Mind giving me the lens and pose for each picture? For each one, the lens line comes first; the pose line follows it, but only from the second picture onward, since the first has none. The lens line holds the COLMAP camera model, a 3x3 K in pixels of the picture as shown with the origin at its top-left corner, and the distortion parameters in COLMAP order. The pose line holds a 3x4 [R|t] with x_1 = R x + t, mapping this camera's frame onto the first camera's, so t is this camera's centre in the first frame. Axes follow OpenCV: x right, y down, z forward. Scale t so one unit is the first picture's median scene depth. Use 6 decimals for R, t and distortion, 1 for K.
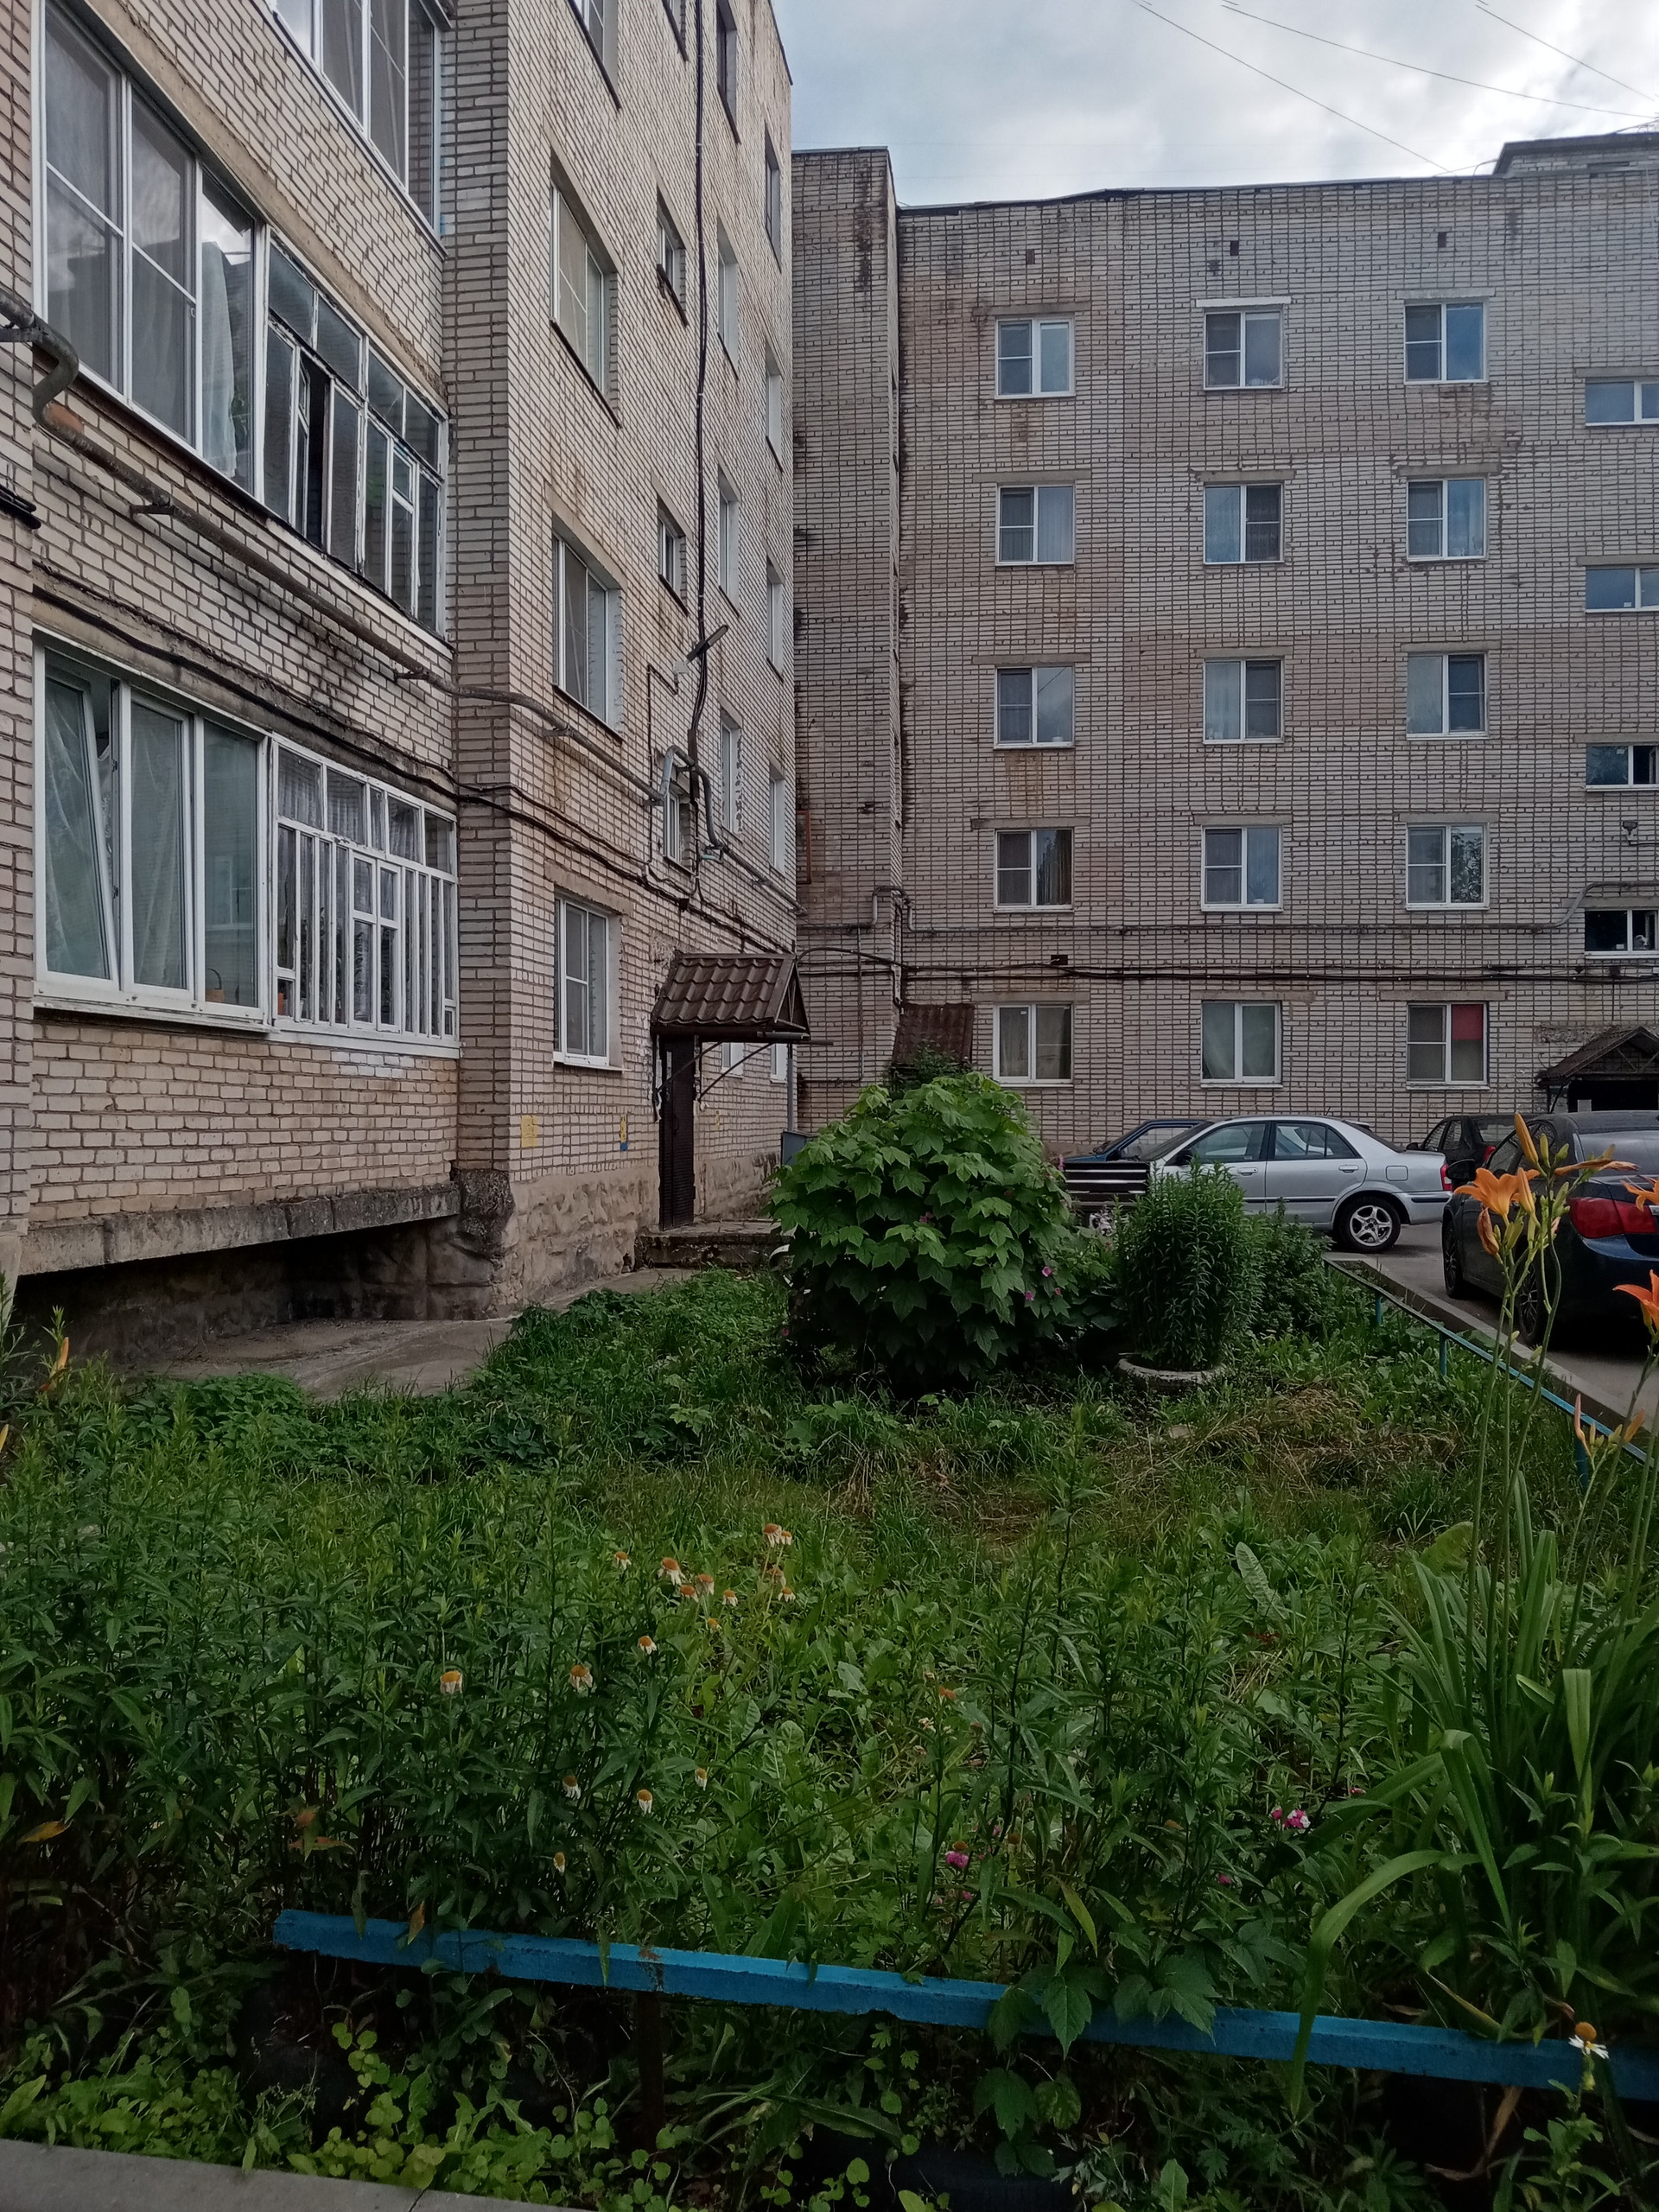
lens RADIAL K [[1718.3, 0, 829.5], [0, 1718.3, 1106.0], [0, 0, 1]] dist [0.080390, -0.180000]
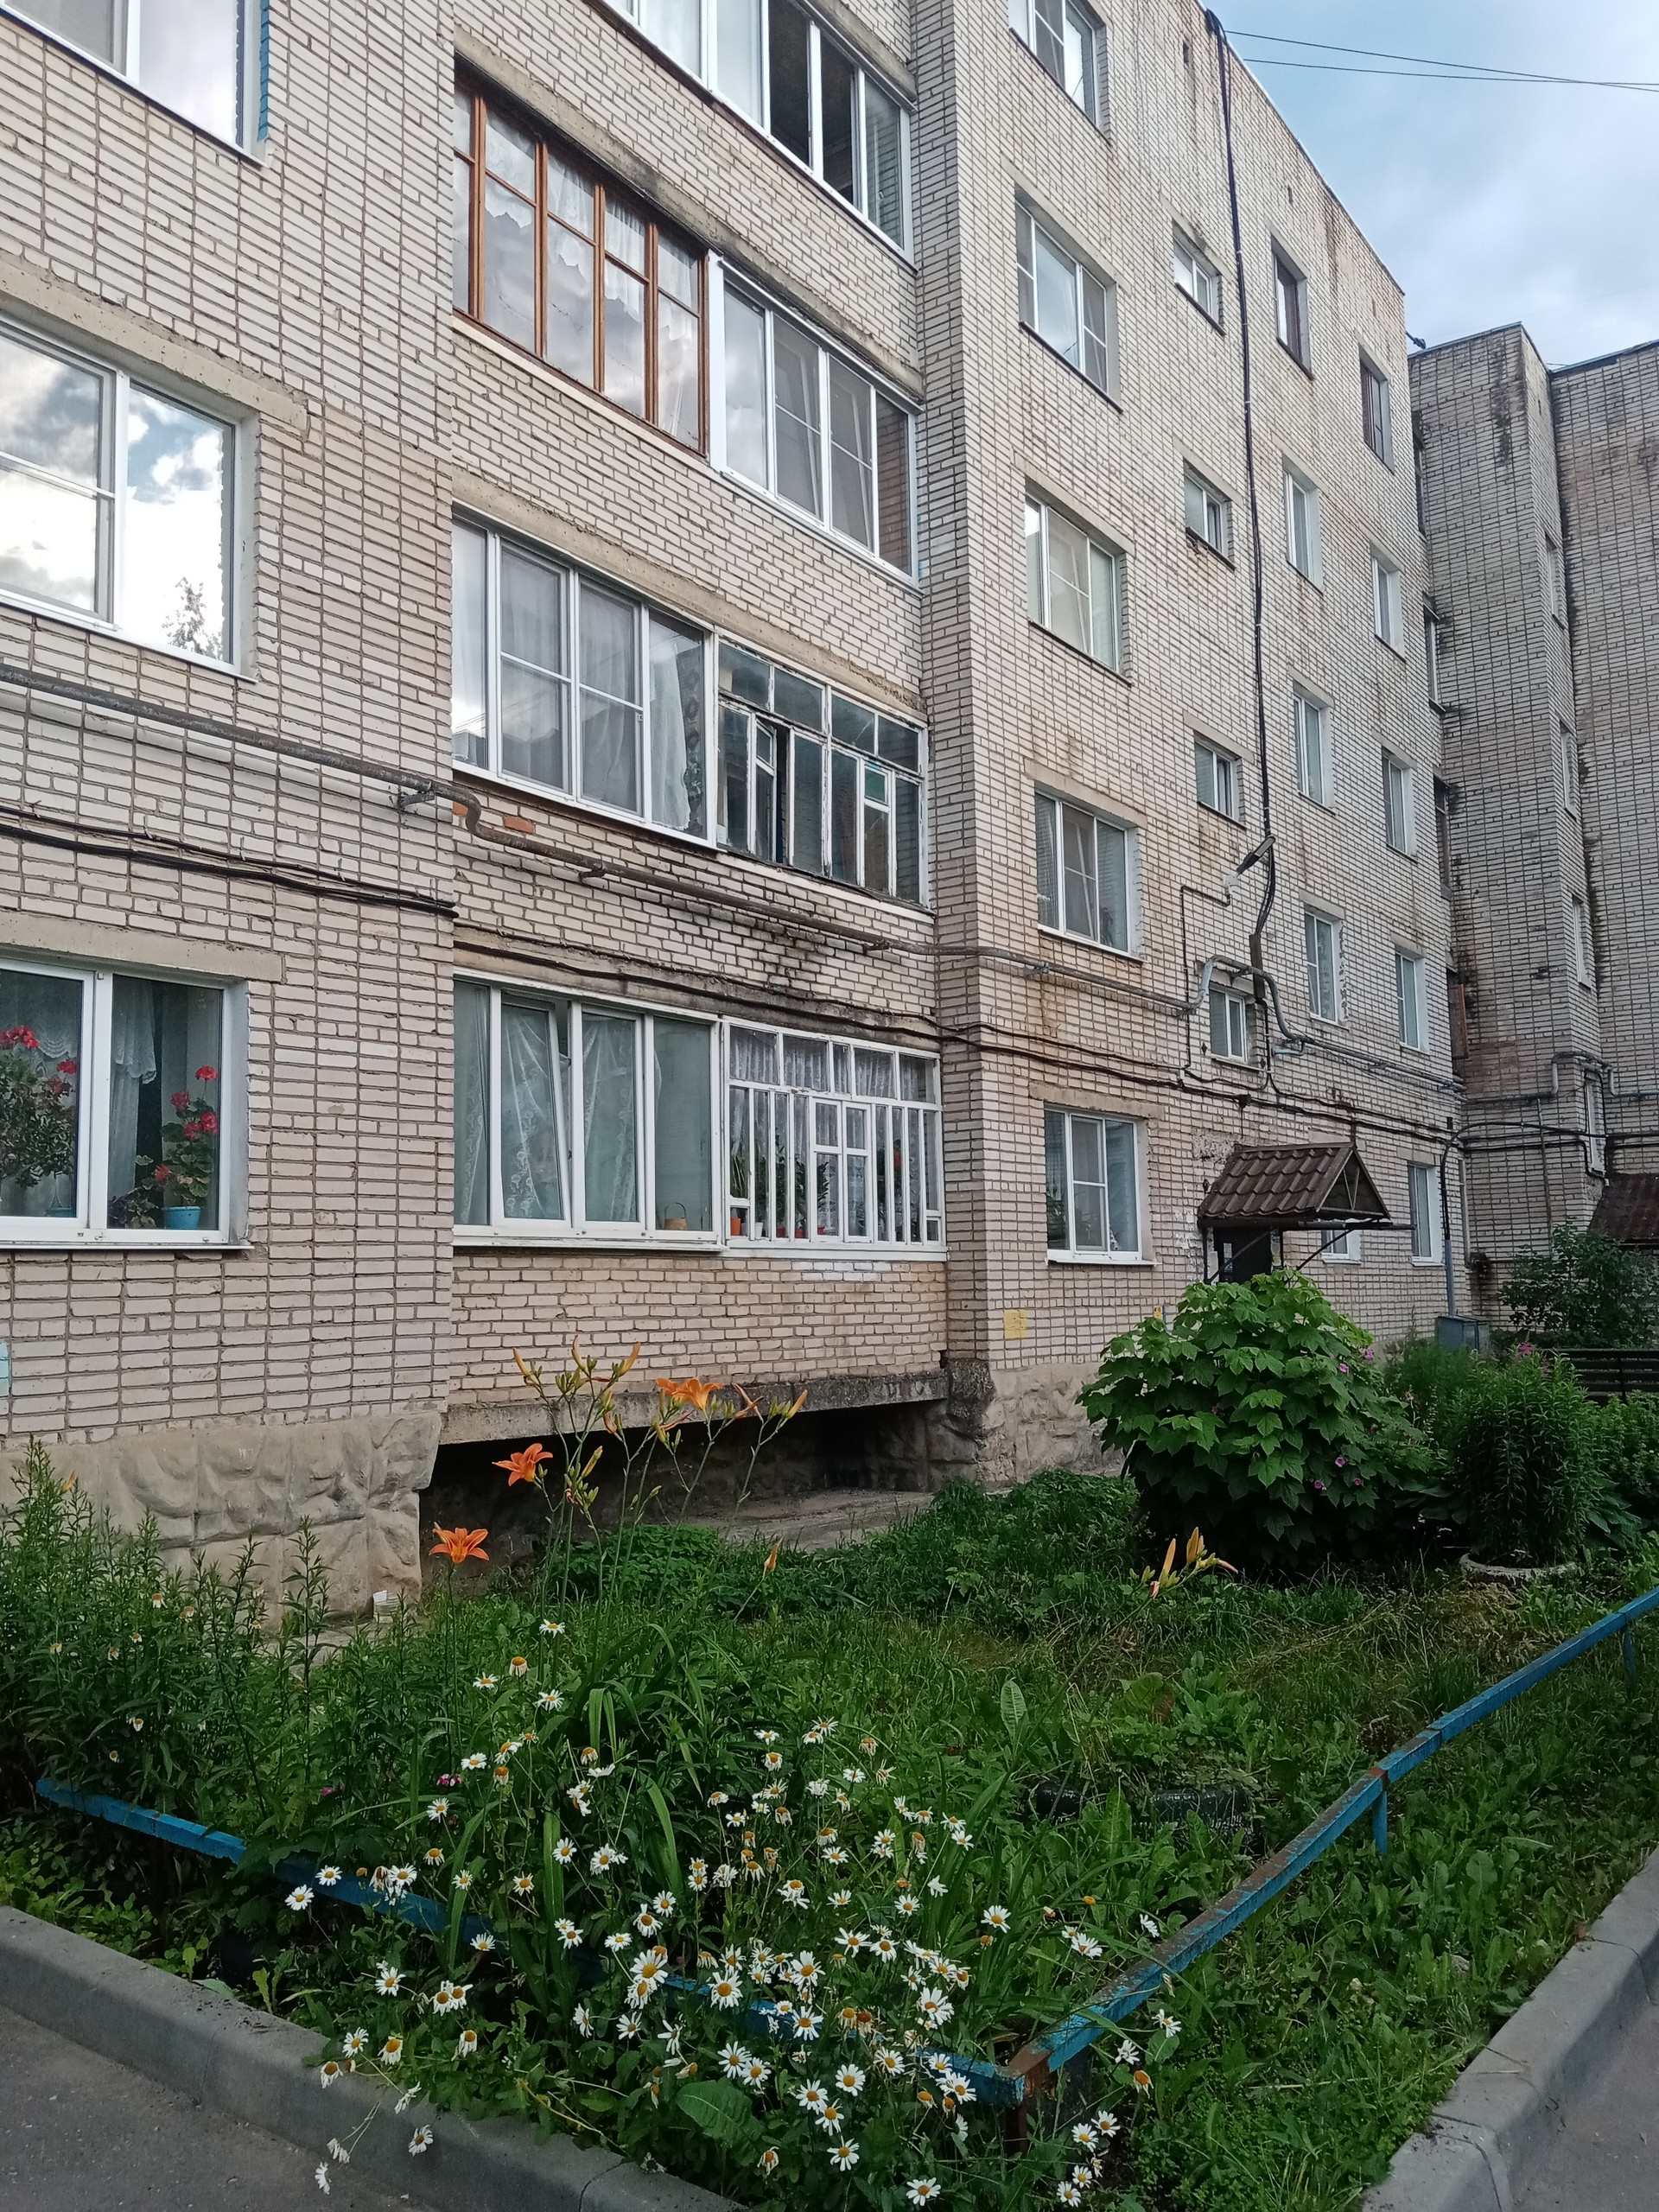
lens RADIAL K [[1718.3, 0, 829.5], [0, 1718.3, 1106.0], [0, 0, 1]] dist [0.080390, -0.180000]
pose [[0.885434, -0.067482, -0.459840, 0.261672], [0.019644, 0.993953, -0.108038, -0.008138], [0.464350, 0.086627, 0.881405, -0.063783]]
